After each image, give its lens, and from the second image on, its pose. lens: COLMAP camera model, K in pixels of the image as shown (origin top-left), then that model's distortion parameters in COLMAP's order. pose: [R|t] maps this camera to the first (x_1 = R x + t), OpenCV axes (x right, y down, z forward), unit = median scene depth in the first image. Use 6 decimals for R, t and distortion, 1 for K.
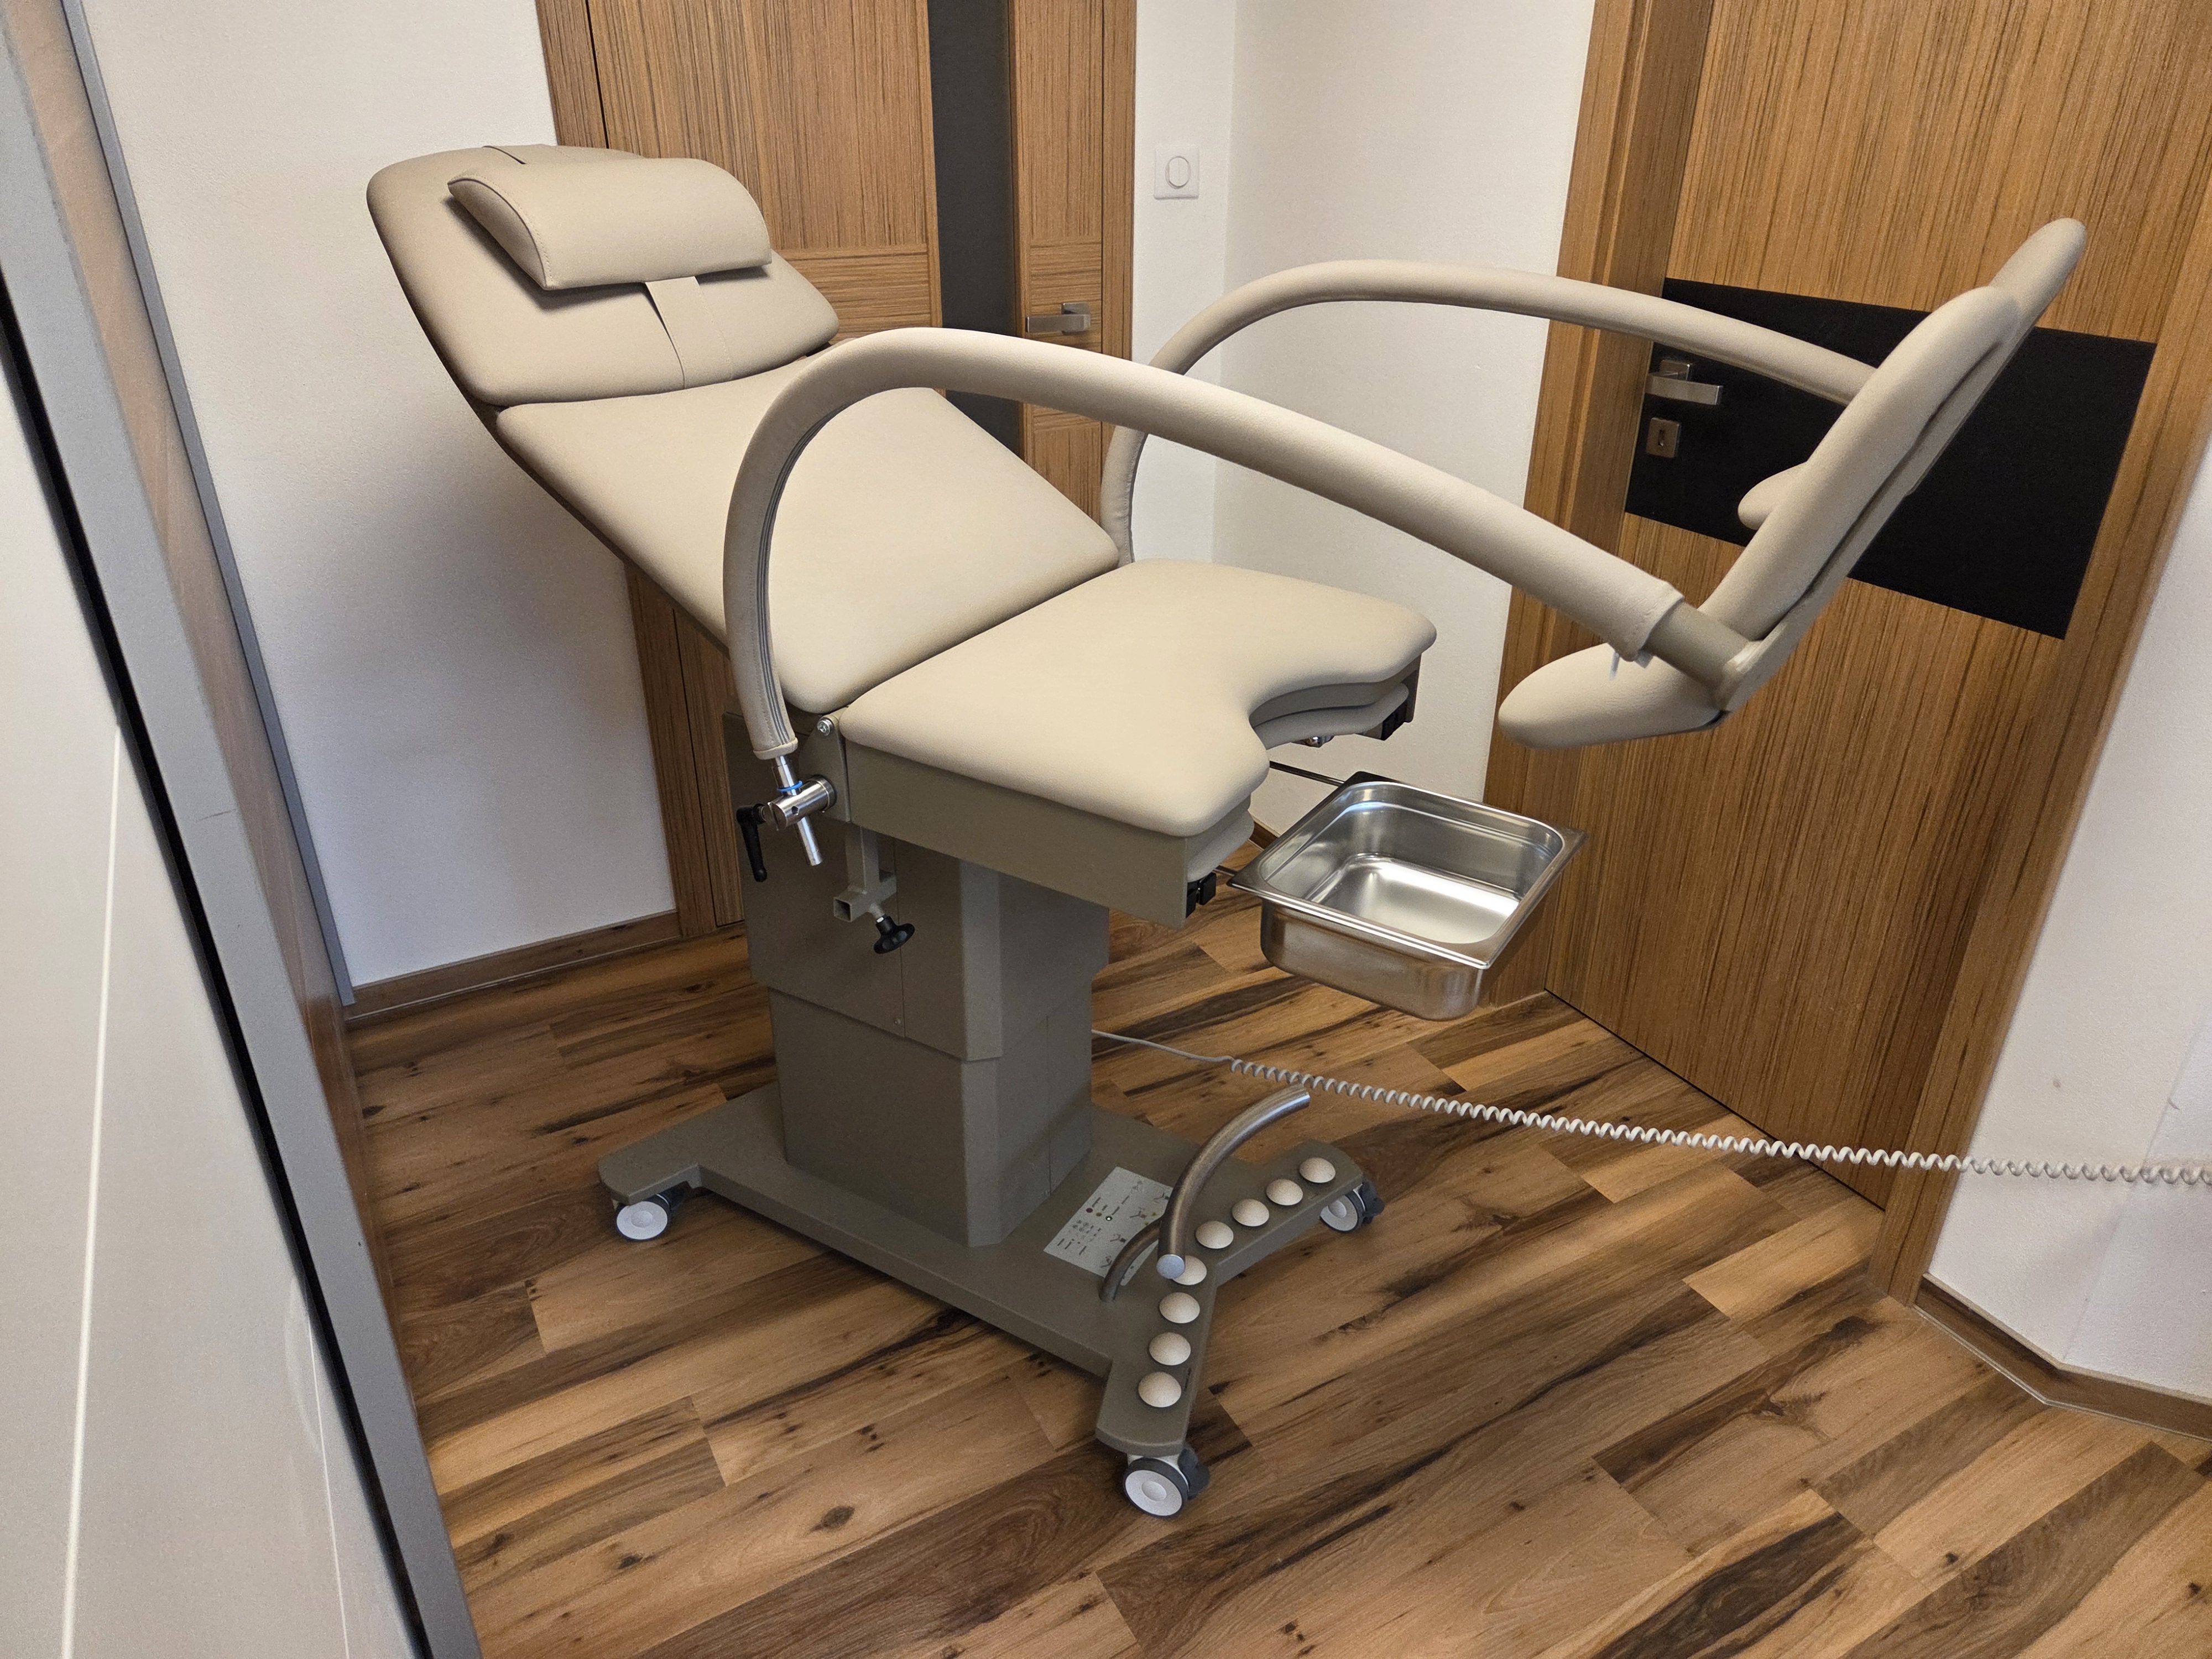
lens RADIAL K [[1485.8, 0, 1113.2], [0, 1485.8, 820.4], [0, 0, 1]] dist [0.062213, -0.048849]
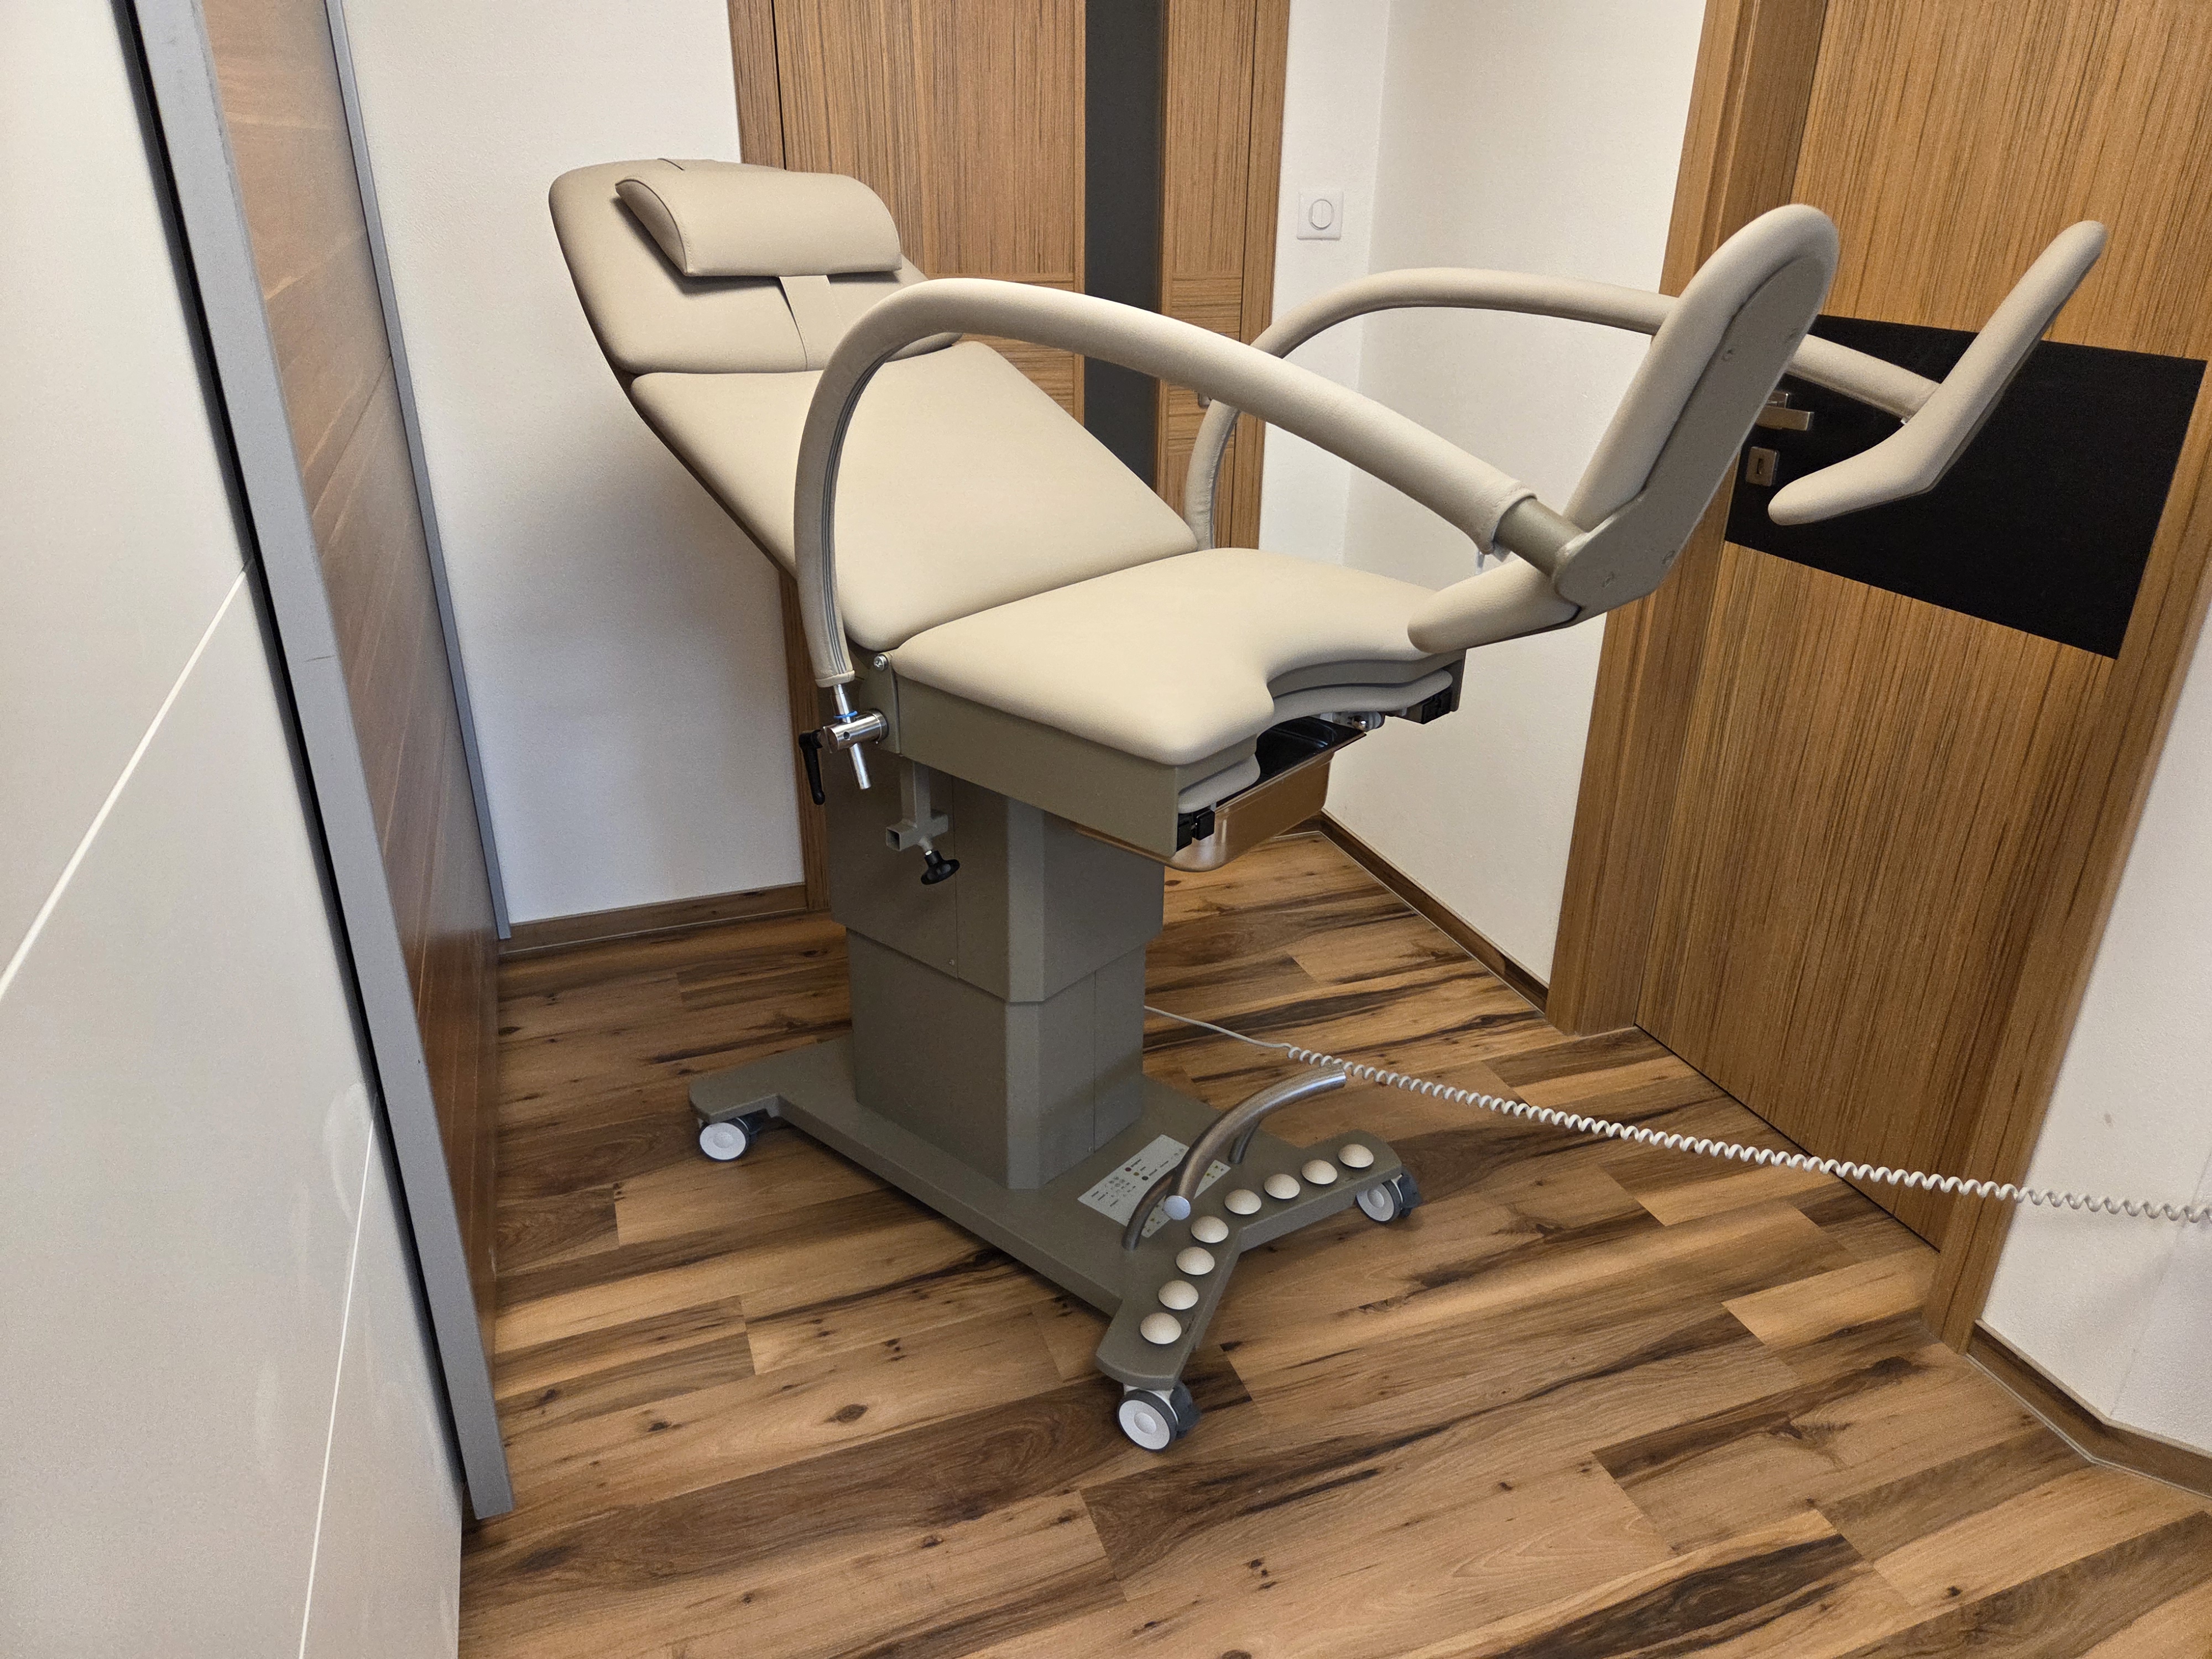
lens RADIAL K [[1485.8, 0, 1129.0], [0, 1485.8, 824.1], [0, 0, 1]] dist [0.066154, -0.053848]
pose [[0.988986, 0.069057, -0.130915, 0.113773], [-0.075547, 0.996114, -0.045267, 0.074637], [0.127280, 0.054658, 0.990360, -0.049093]]
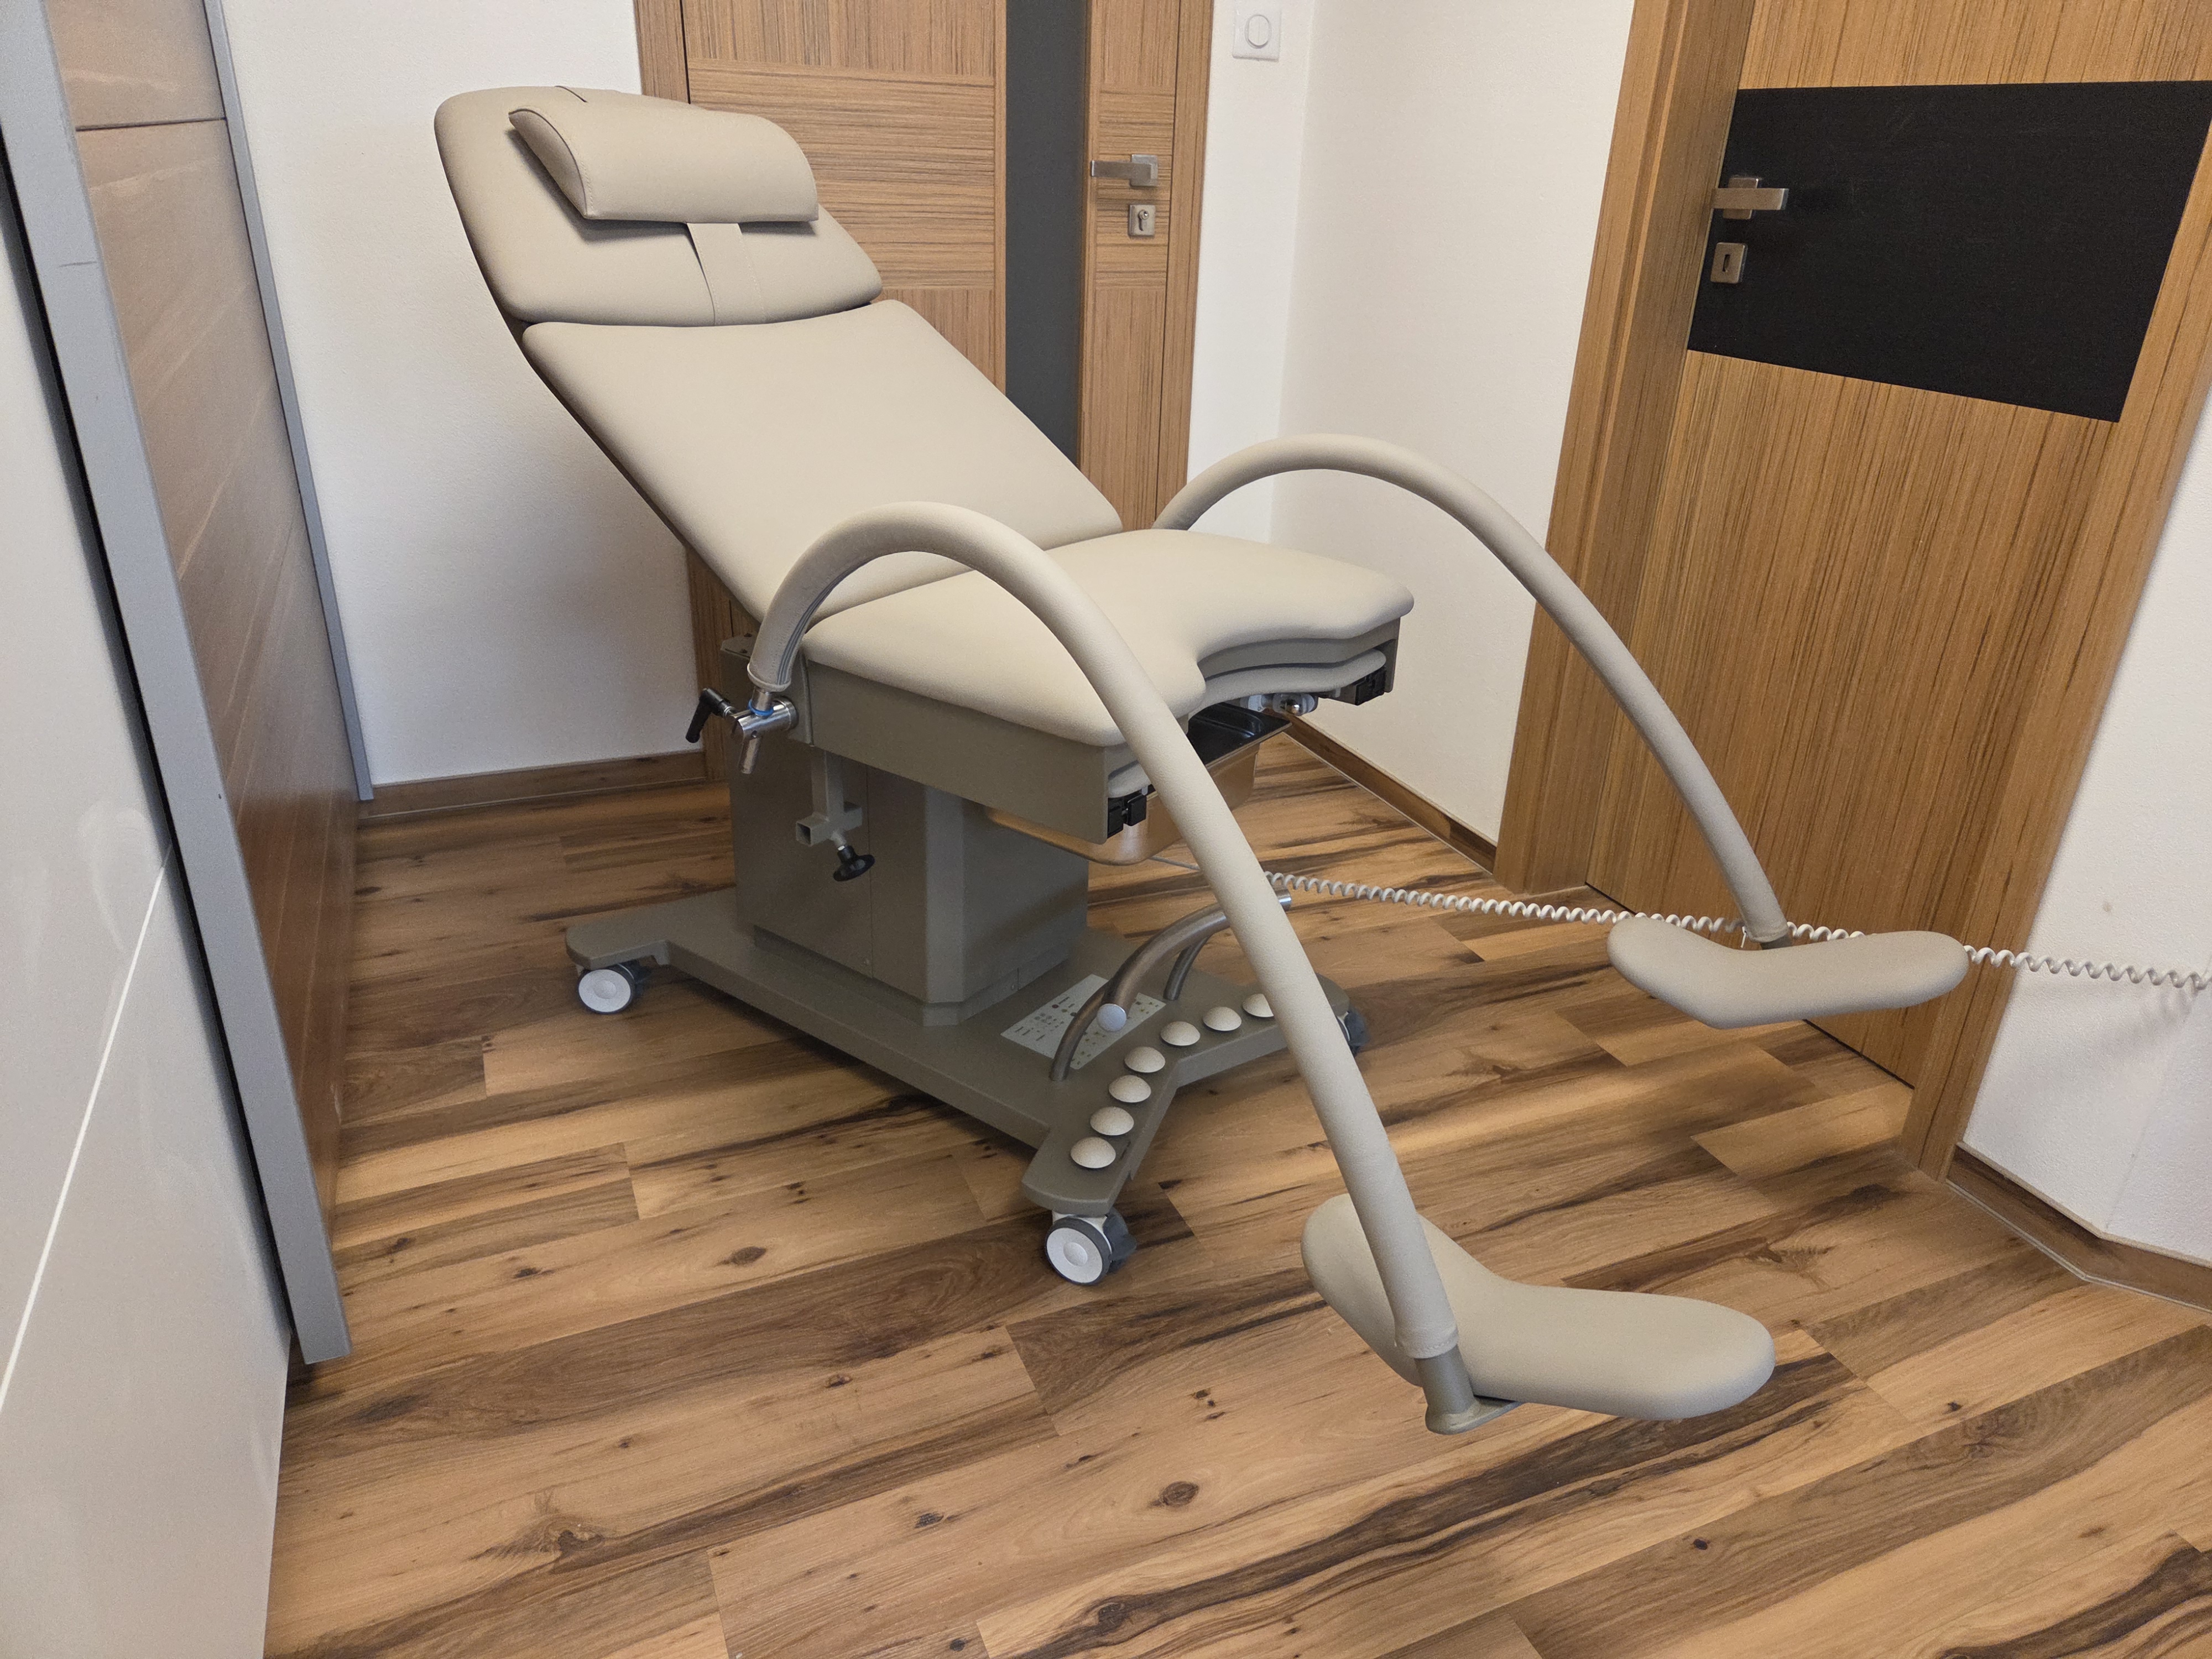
lens RADIAL K [[1486.2, 0, 1134.4], [0, 1486.2, 813.7], [0, 0, 1]] dist [0.071176, -0.059888]
pose [[0.994965, 0.068347, -0.073307, 0.103446], [-0.071928, 0.996284, -0.047381, 0.196474], [0.069796, 0.052416, 0.996183, 0.050344]]
